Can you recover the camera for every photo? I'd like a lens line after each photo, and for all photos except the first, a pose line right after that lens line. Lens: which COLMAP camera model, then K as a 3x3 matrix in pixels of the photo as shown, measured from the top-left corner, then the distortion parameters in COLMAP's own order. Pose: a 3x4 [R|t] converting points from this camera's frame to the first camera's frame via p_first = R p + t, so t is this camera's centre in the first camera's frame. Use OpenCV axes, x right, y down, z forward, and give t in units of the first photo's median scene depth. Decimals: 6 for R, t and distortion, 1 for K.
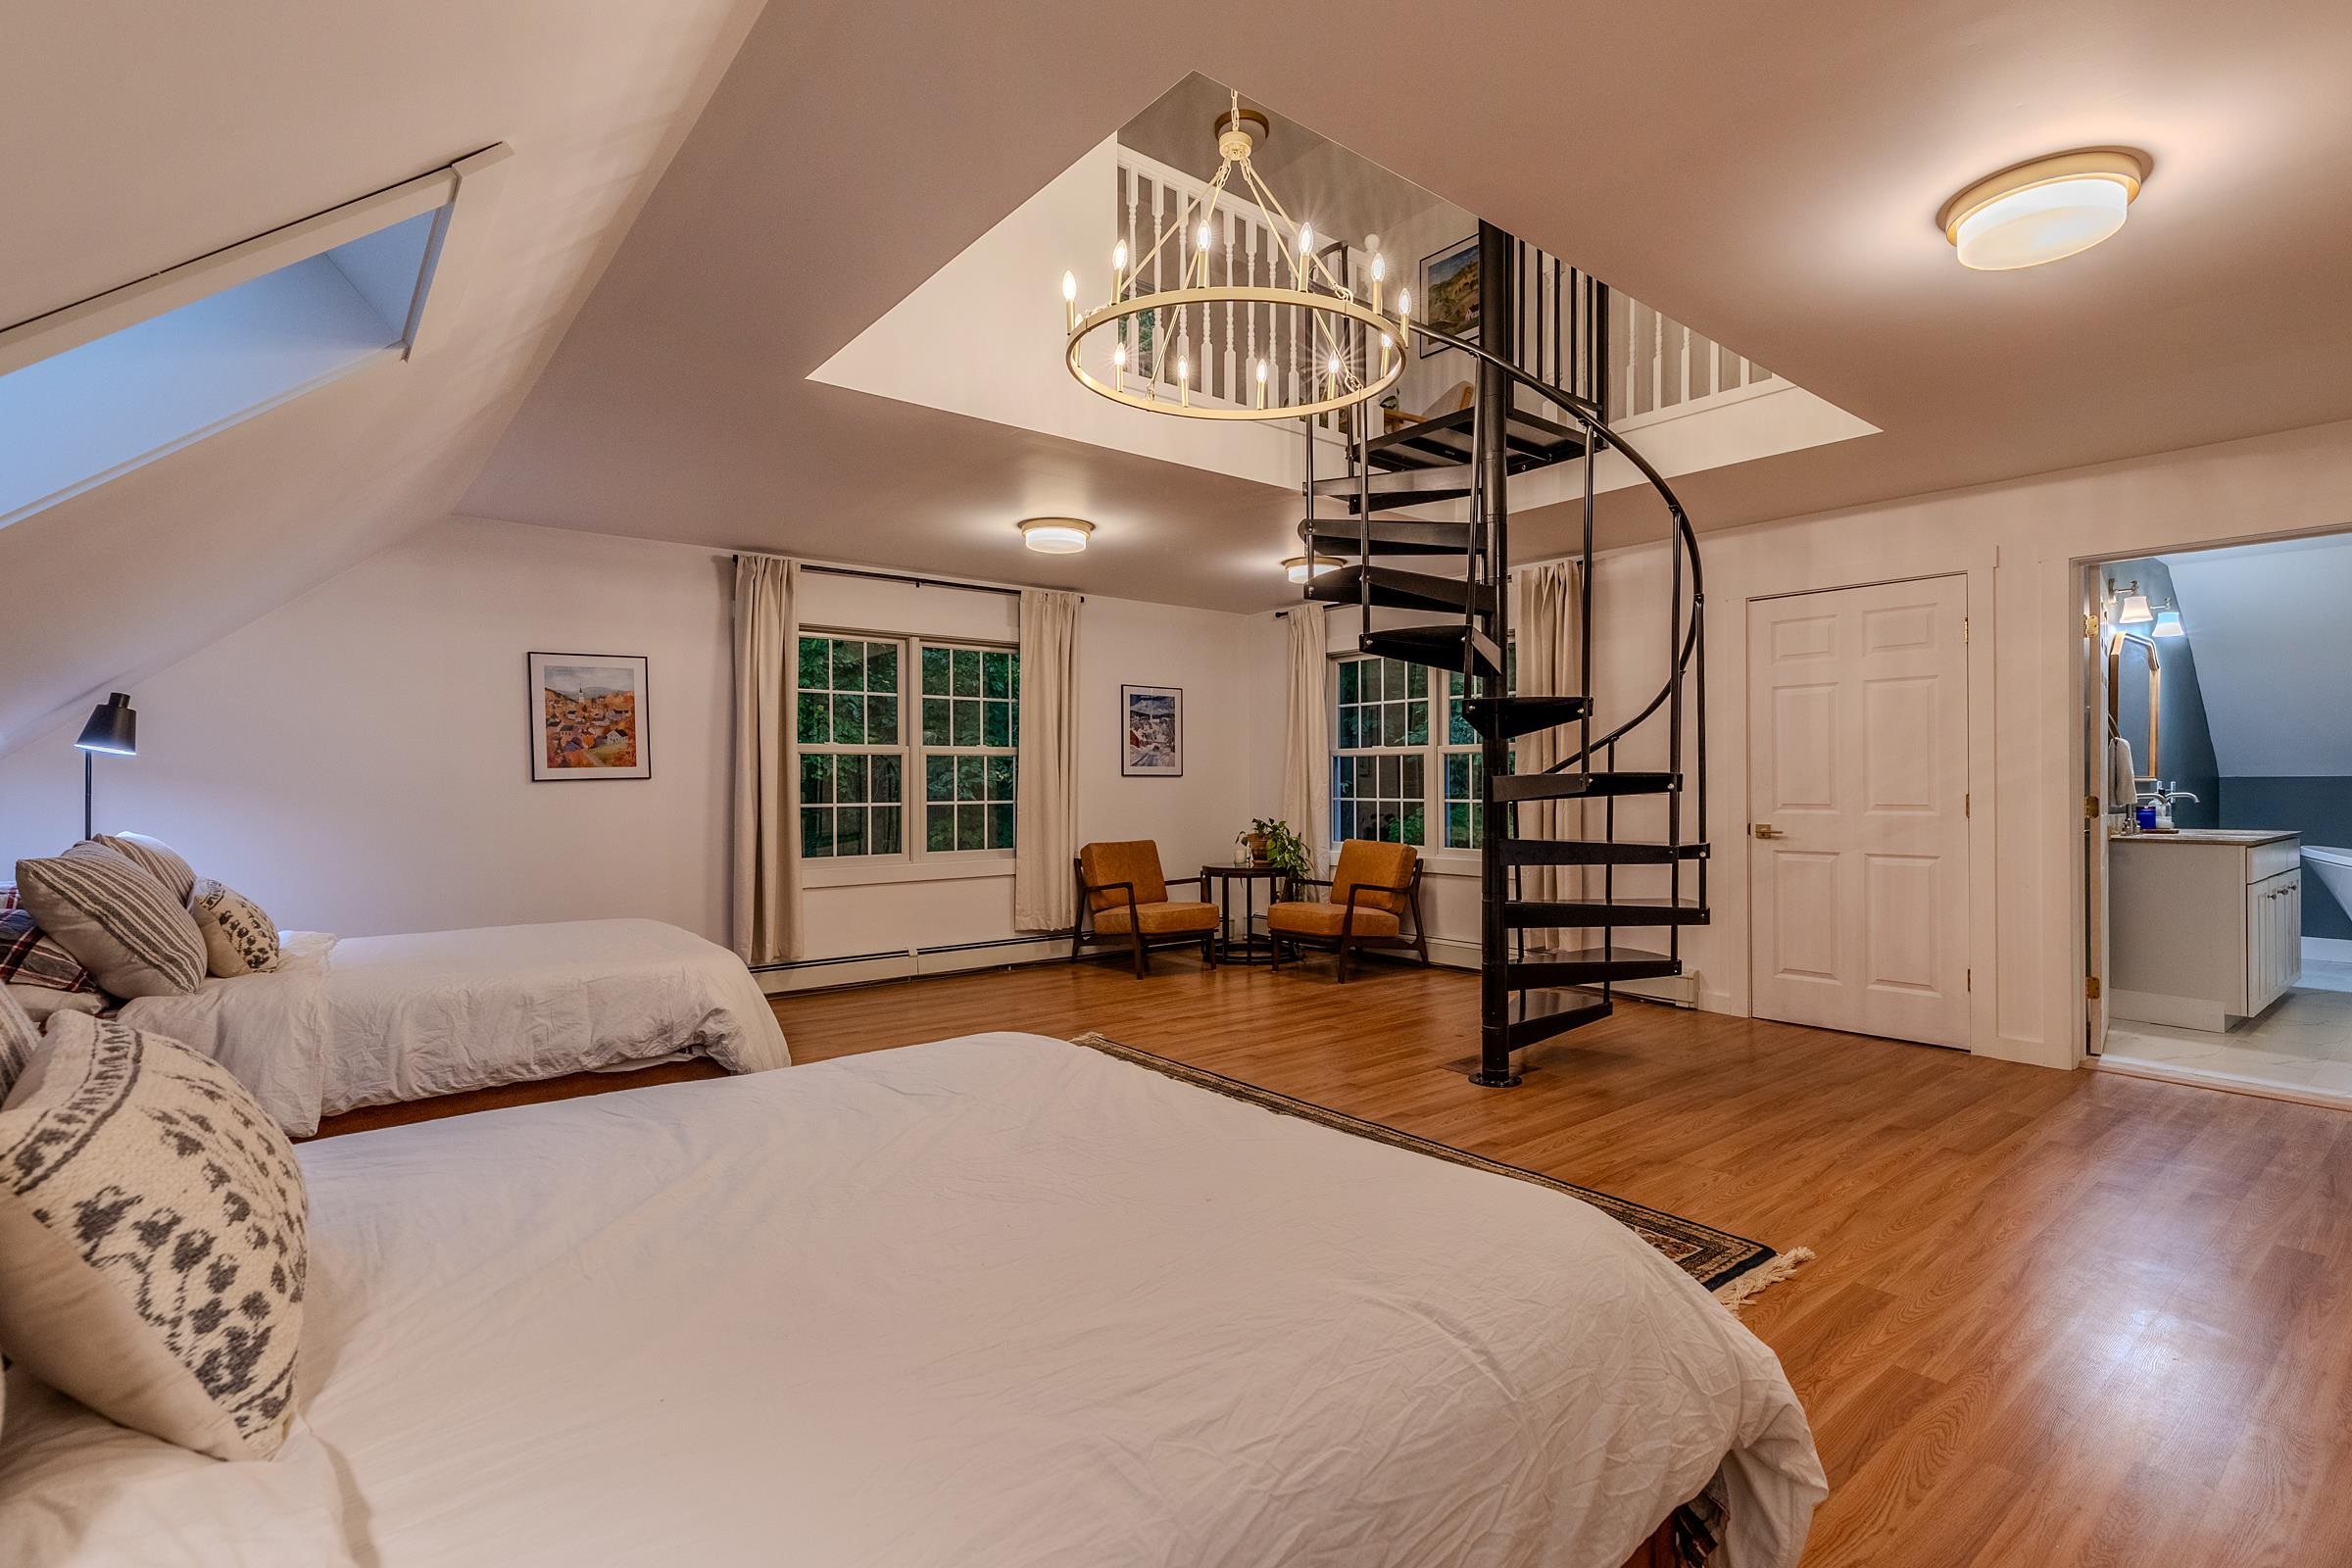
lens RADIAL K [[1102.2, 0, 1156.9], [0, 1102.2, 781.6], [0, 0, 1]] dist [0.008236, -0.000862]
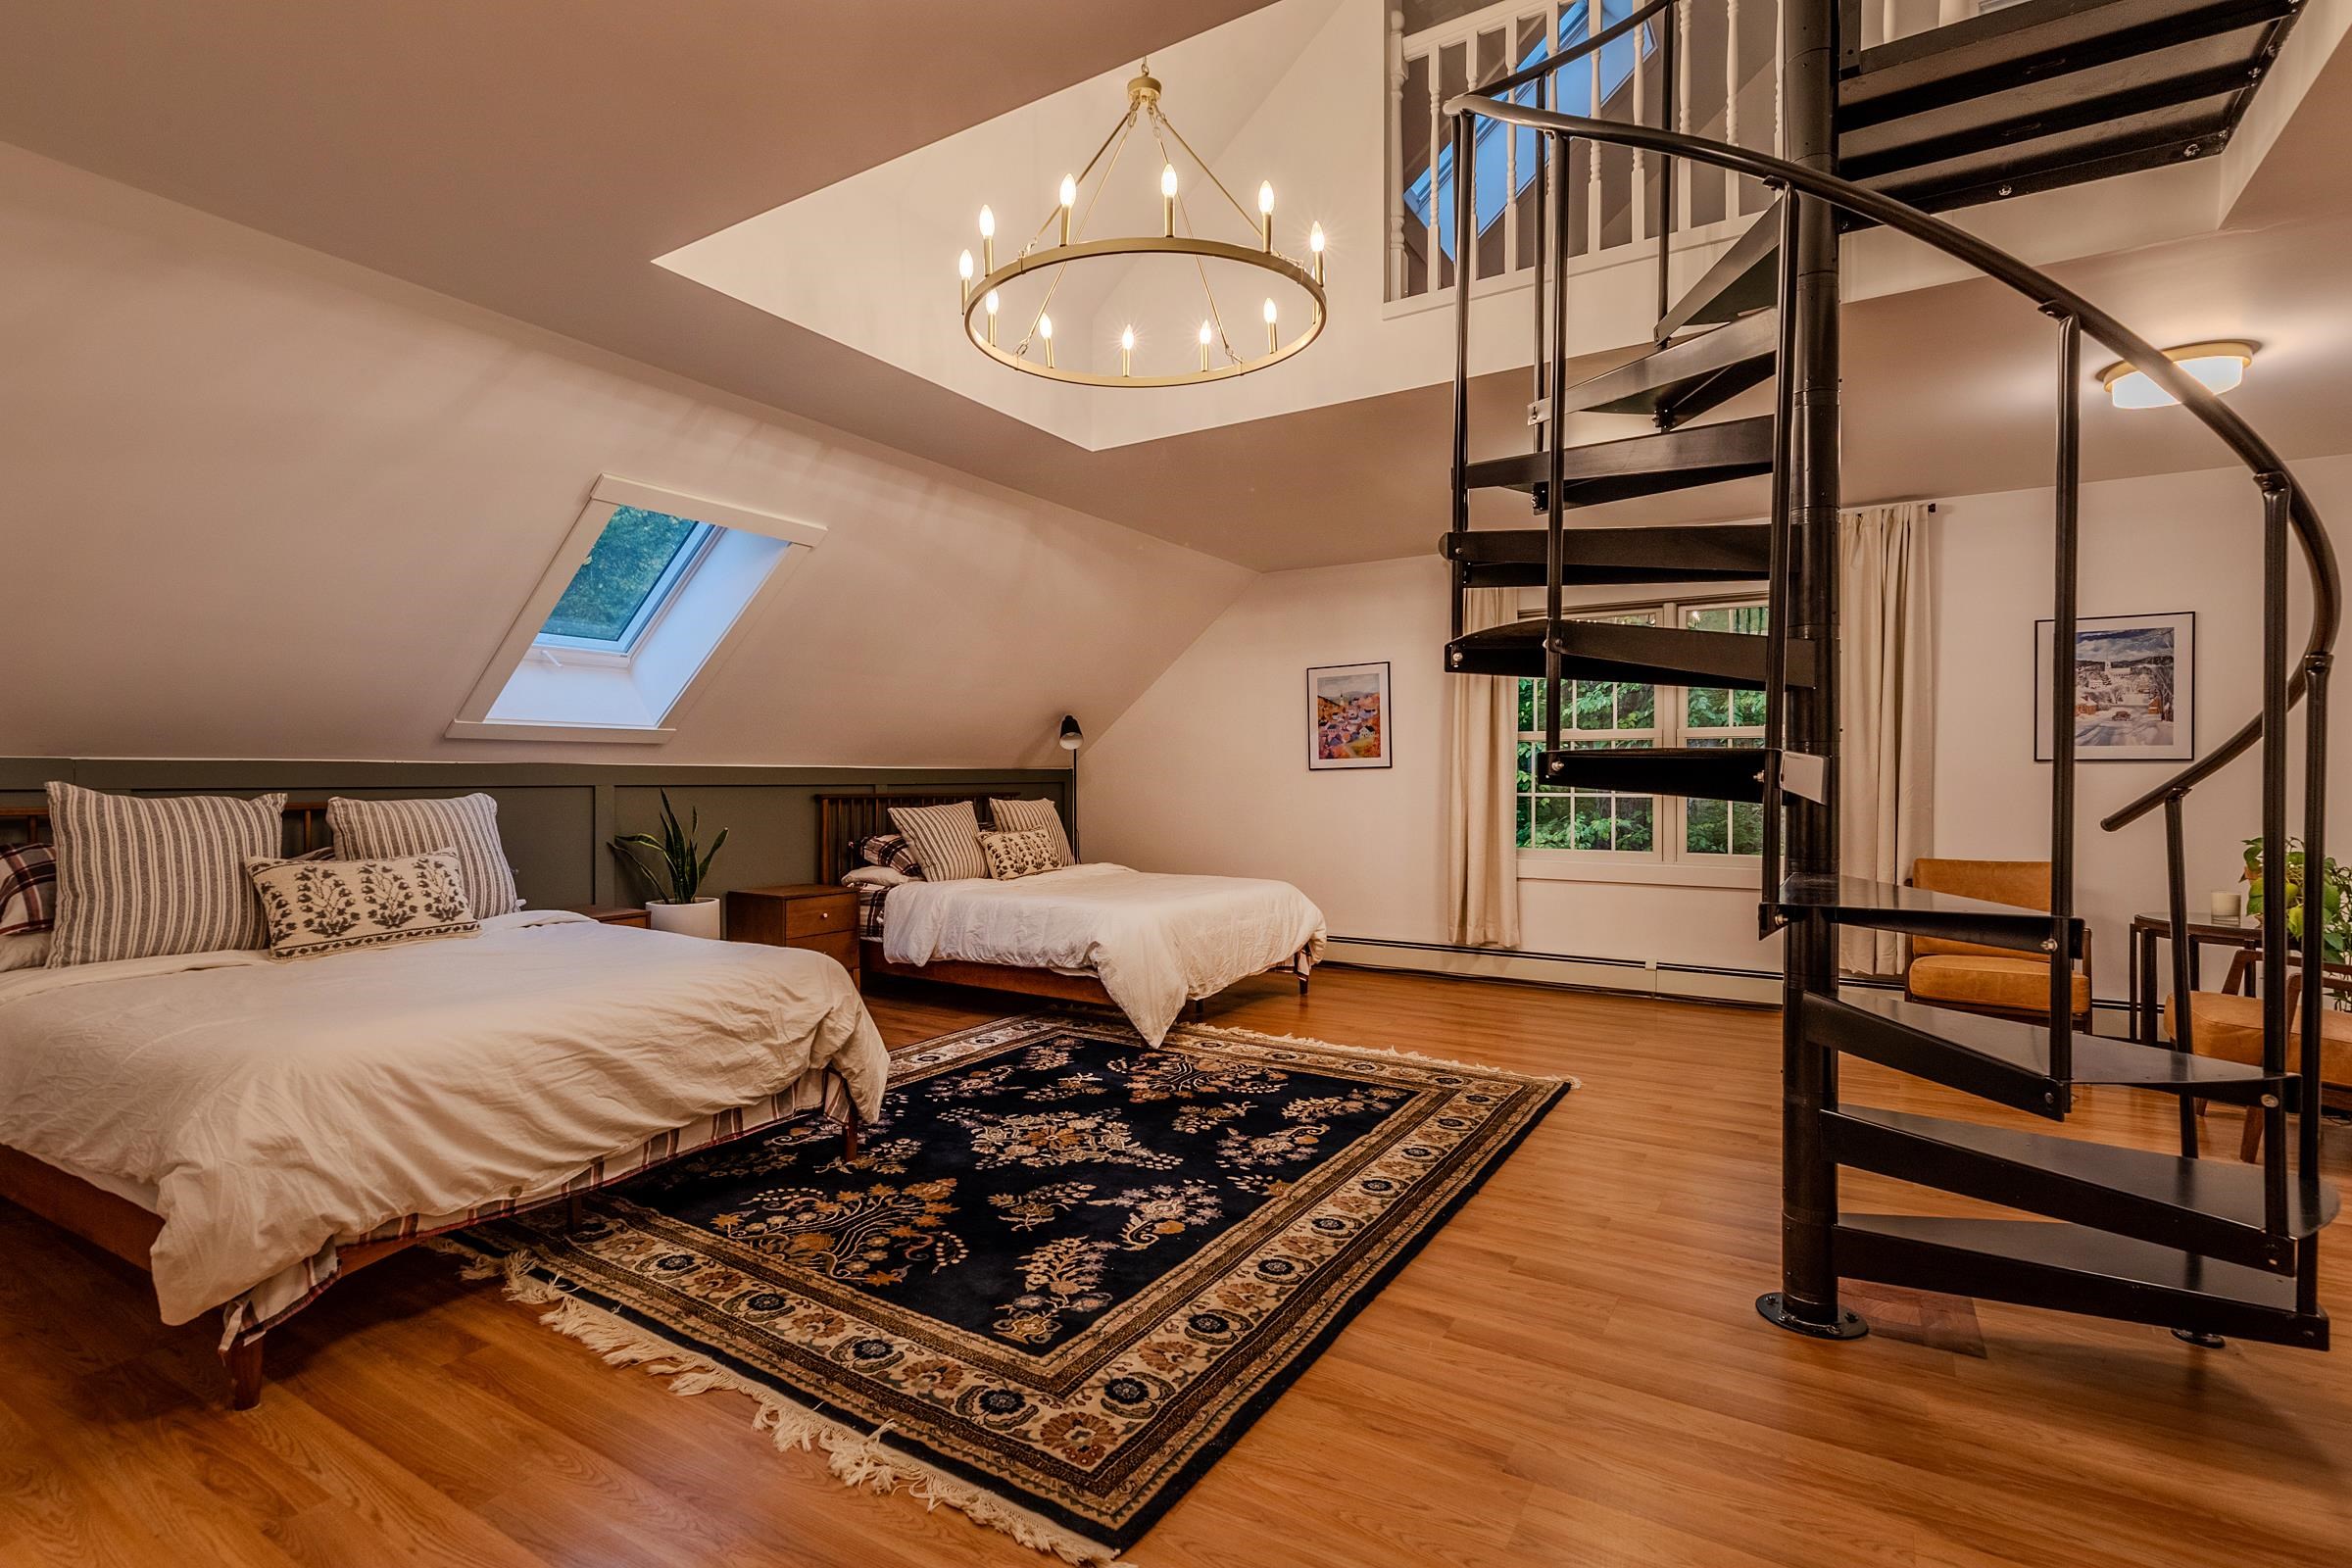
lens RADIAL K [[1102.2, 0, 1166.2], [0, 1102.2, 794.6], [0, 0, 1]] dist [0.008236, -0.000862]
pose [[0.334848, 0.022696, -0.941999, 0.567803], [0.000981, 0.999701, 0.024435, -0.002990], [0.942272, -0.009106, 0.334725, 0.411568]]
